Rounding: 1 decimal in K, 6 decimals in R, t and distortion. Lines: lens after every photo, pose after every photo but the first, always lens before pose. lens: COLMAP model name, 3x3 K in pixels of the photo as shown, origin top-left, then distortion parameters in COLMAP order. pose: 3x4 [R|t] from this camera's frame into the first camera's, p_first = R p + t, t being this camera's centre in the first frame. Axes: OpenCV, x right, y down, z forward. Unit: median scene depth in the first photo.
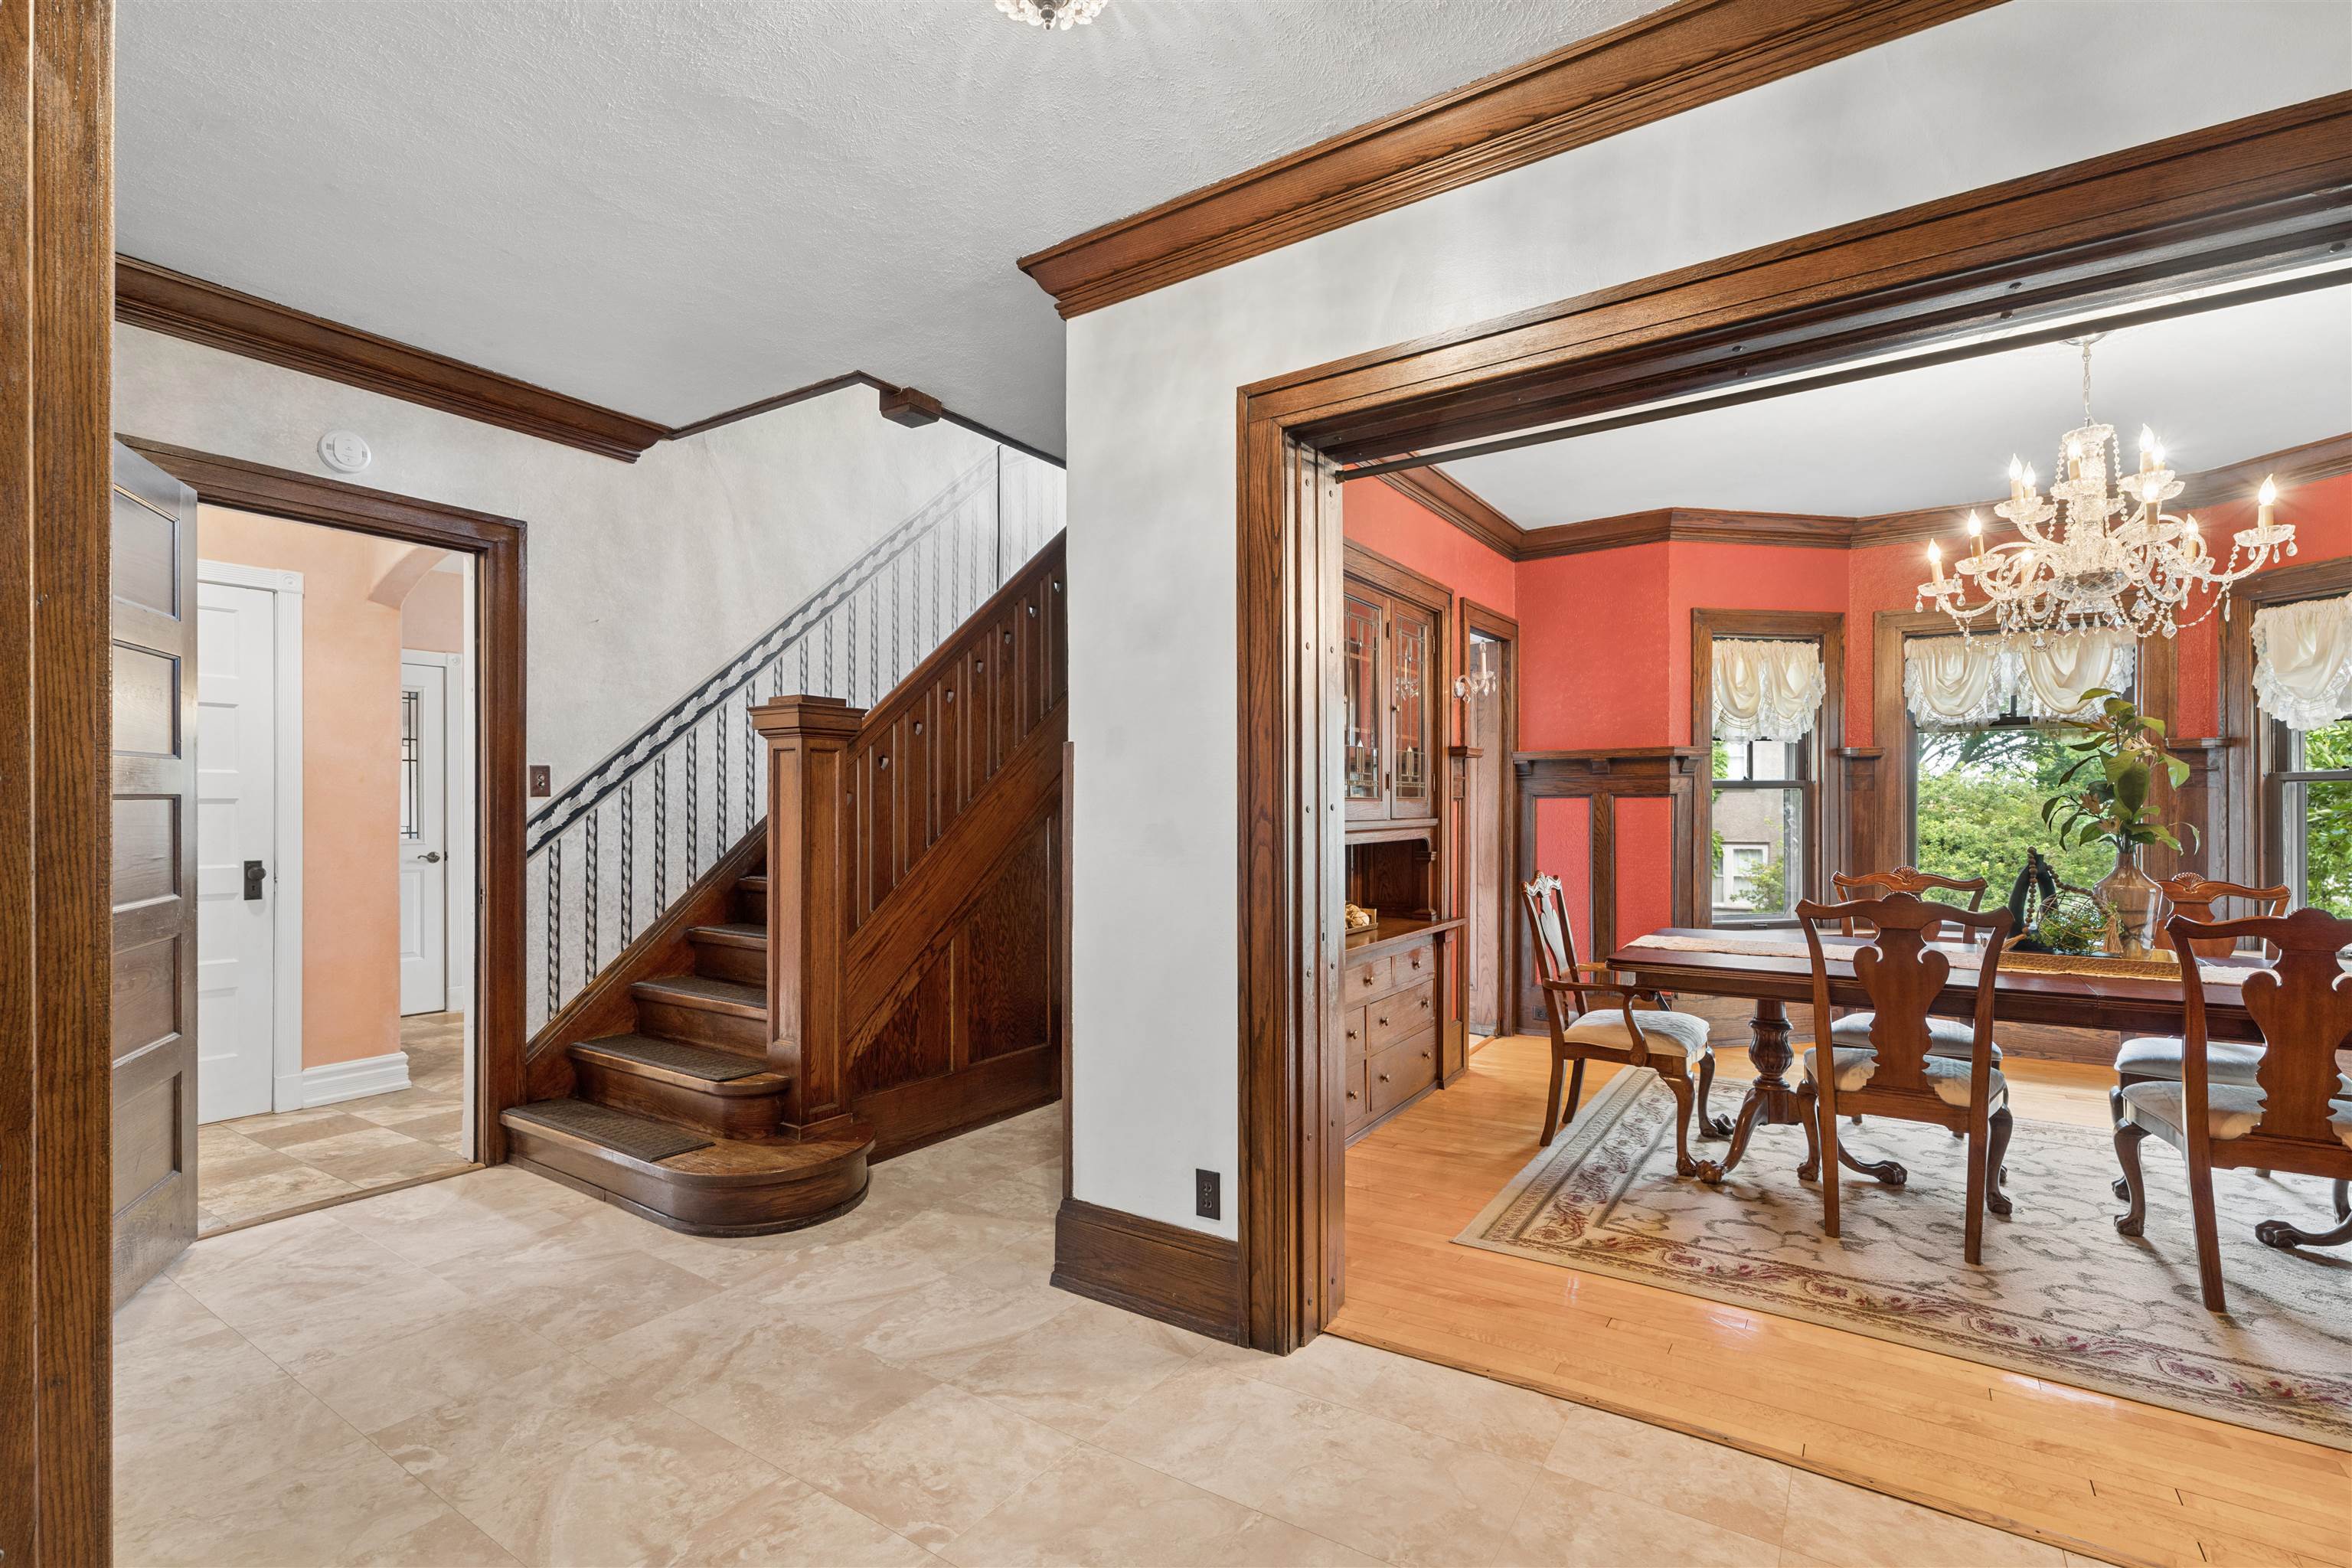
lens RADIAL K [[1055.8, 0, 1190.4], [0, 1055.8, 806.7], [0, 0, 1]] dist [0.002088, -0.000198]
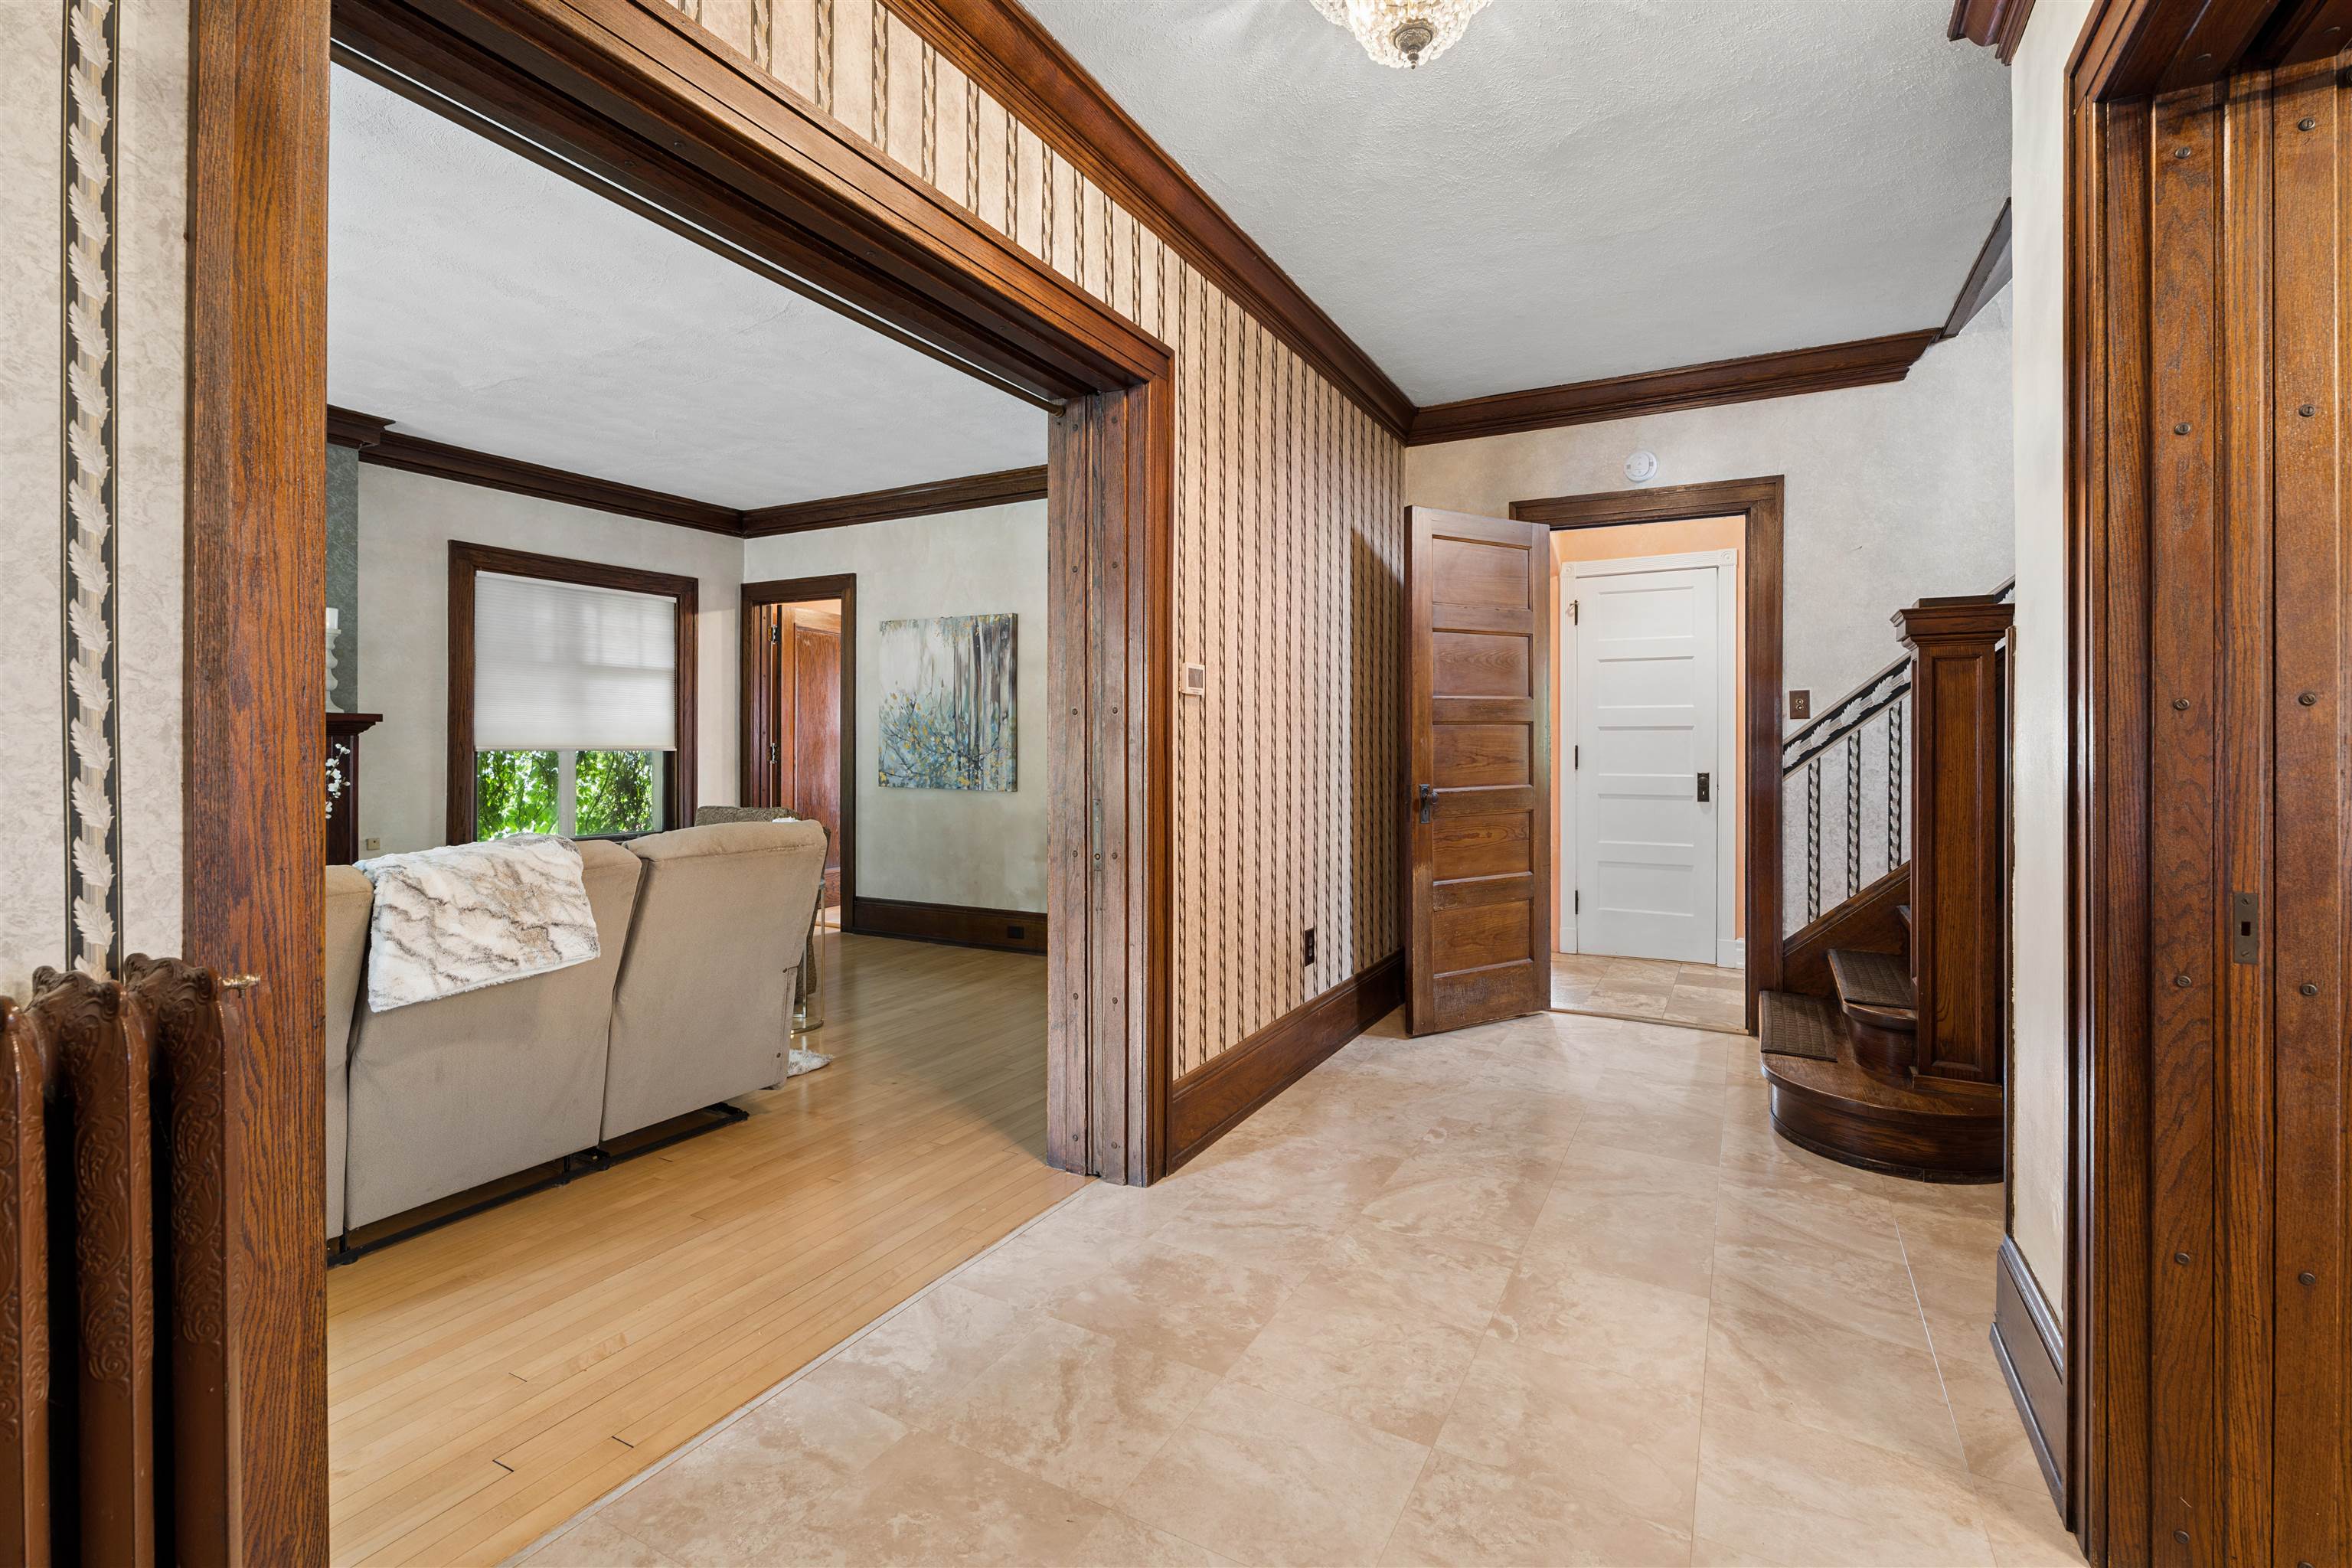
lens RADIAL K [[1055.8, 0, 1171.5], [0, 1055.8, 745.0], [0, 0, 1]] dist [0.002088, -0.000198]
pose [[0.080046, 0.001685, -0.996790, 0.571260], [0.000592, 0.999998, 0.001738, 0.020427], [0.996791, -0.000729, 0.080045, 0.337215]]
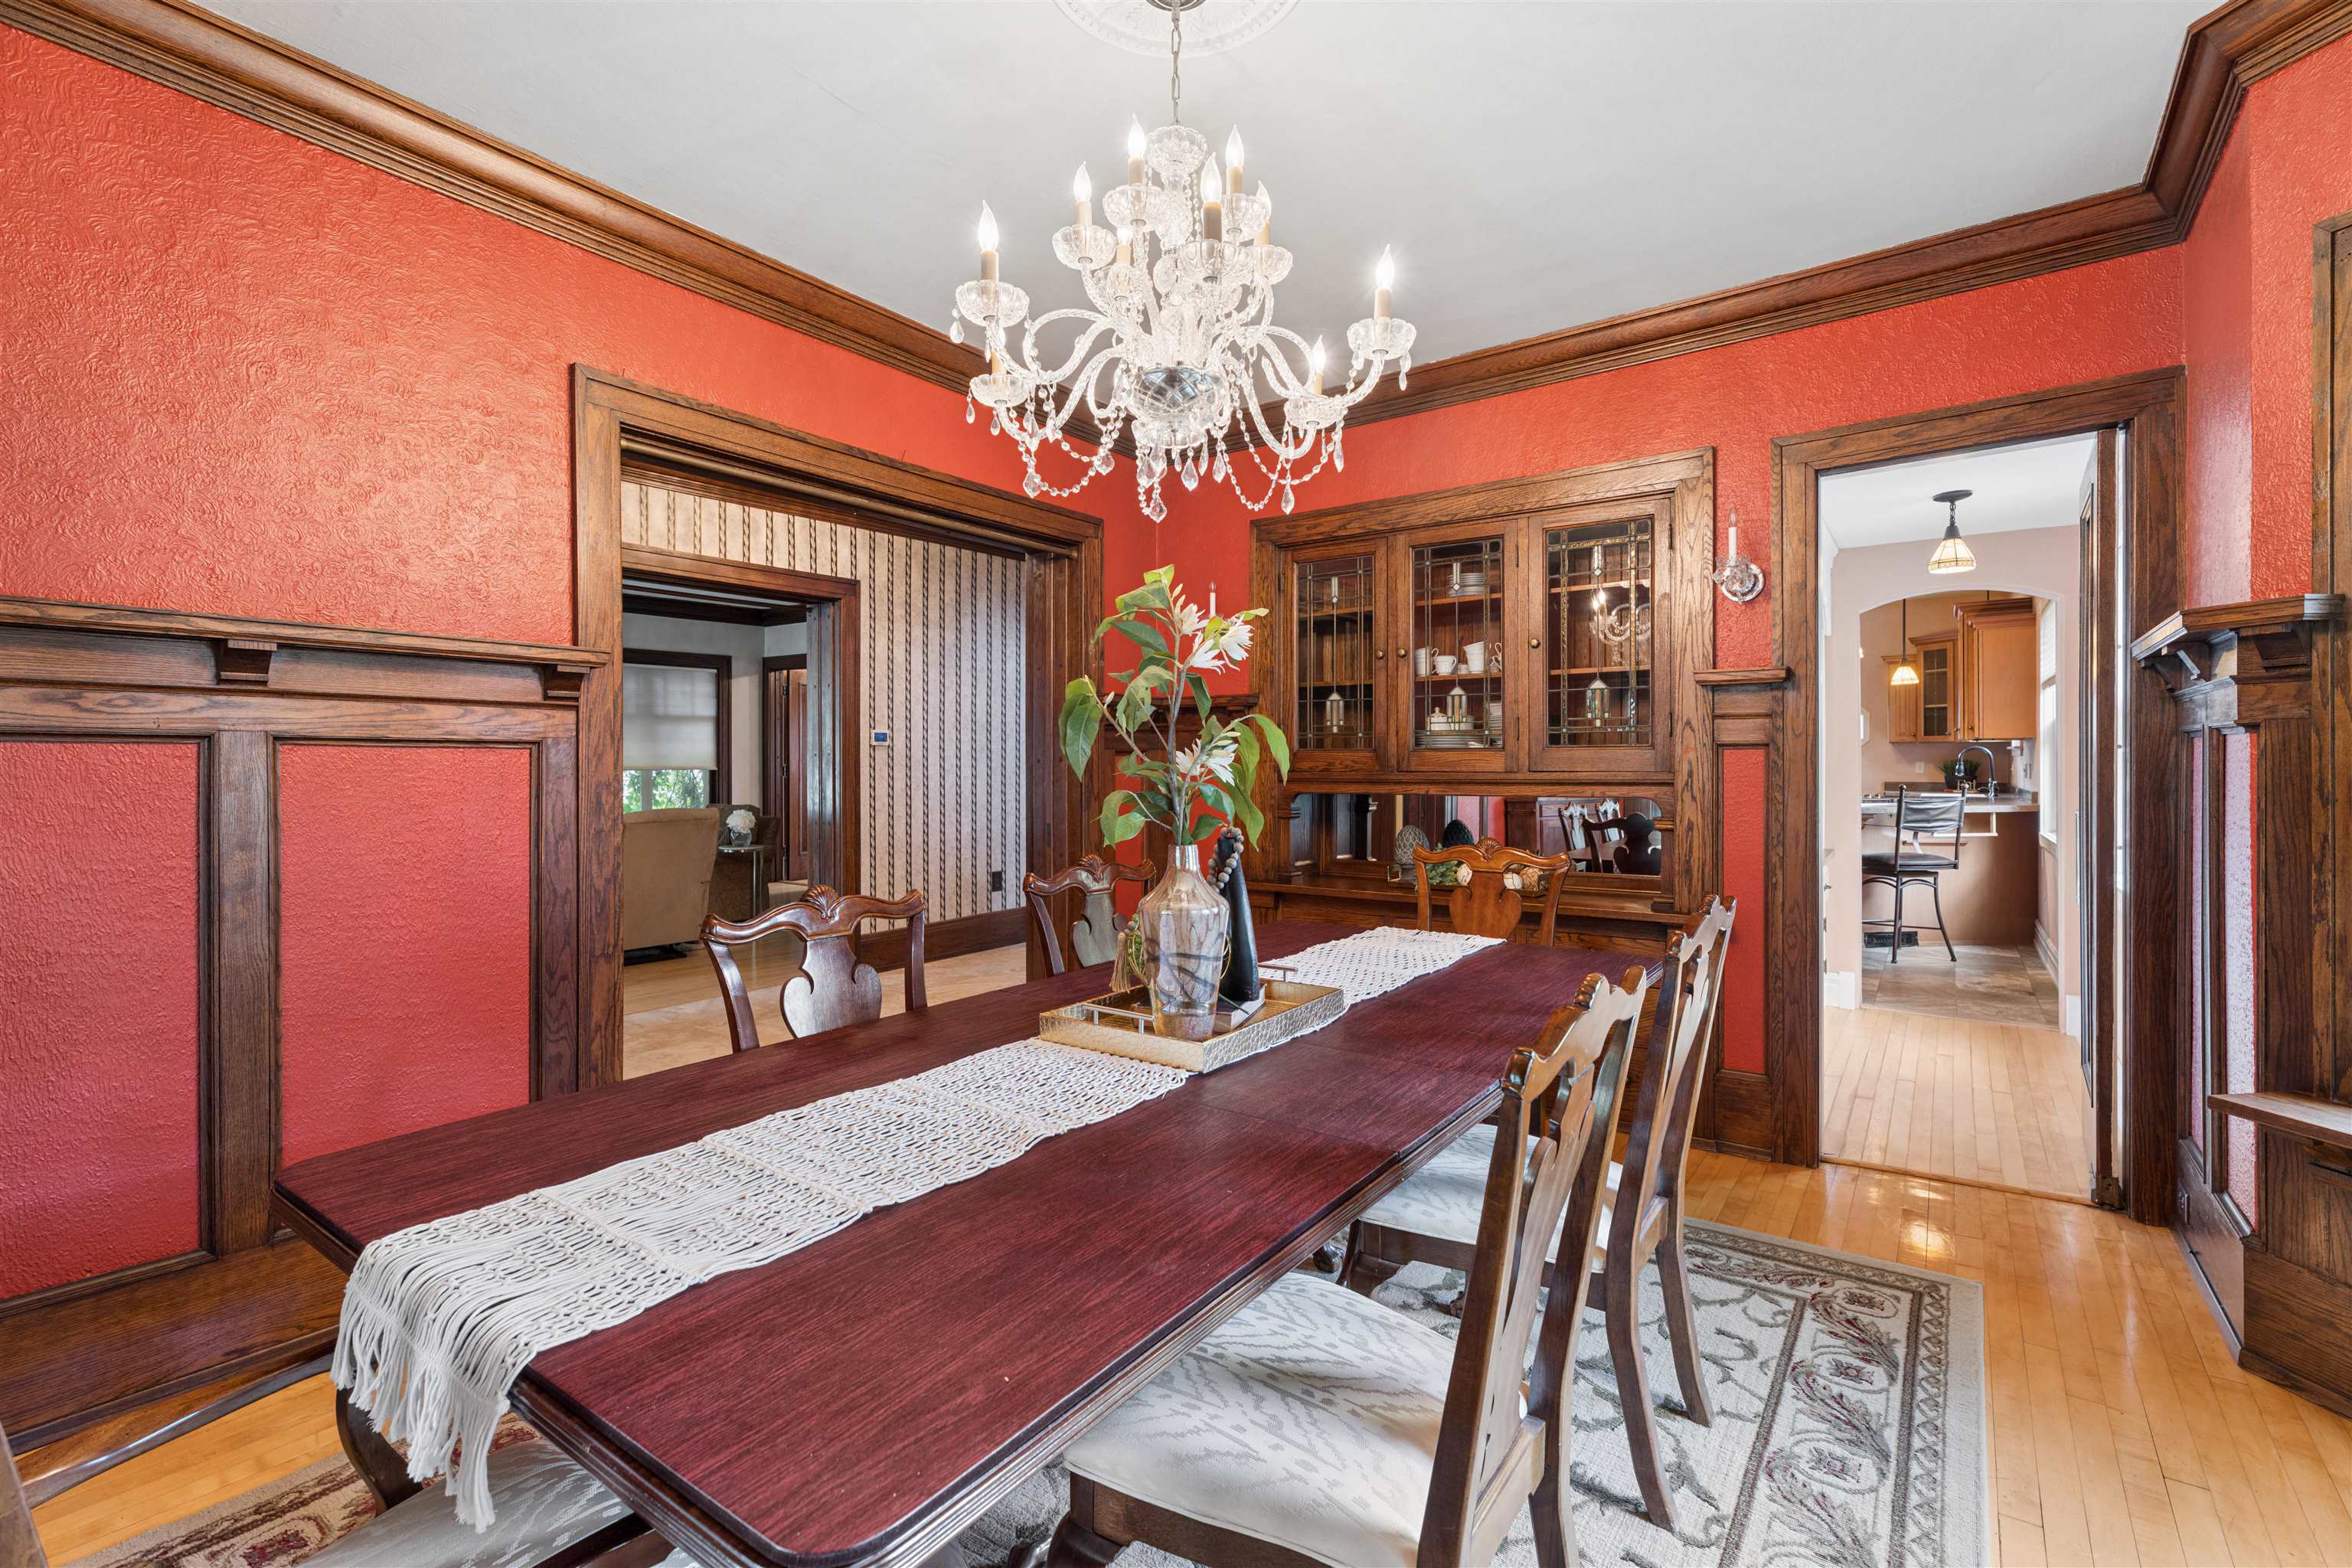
lens RADIAL K [[1055.8, 0, 1168.9], [0, 1055.8, 764.5], [0, 0, 1]] dist [0.002088, -0.000198]
pose [[-0.054702, 0.009808, -0.998455, 1.357865], [0.006025, 0.999937, 0.009493, 0.000390], [0.998485, -0.005496, -0.054758, 0.940762]]
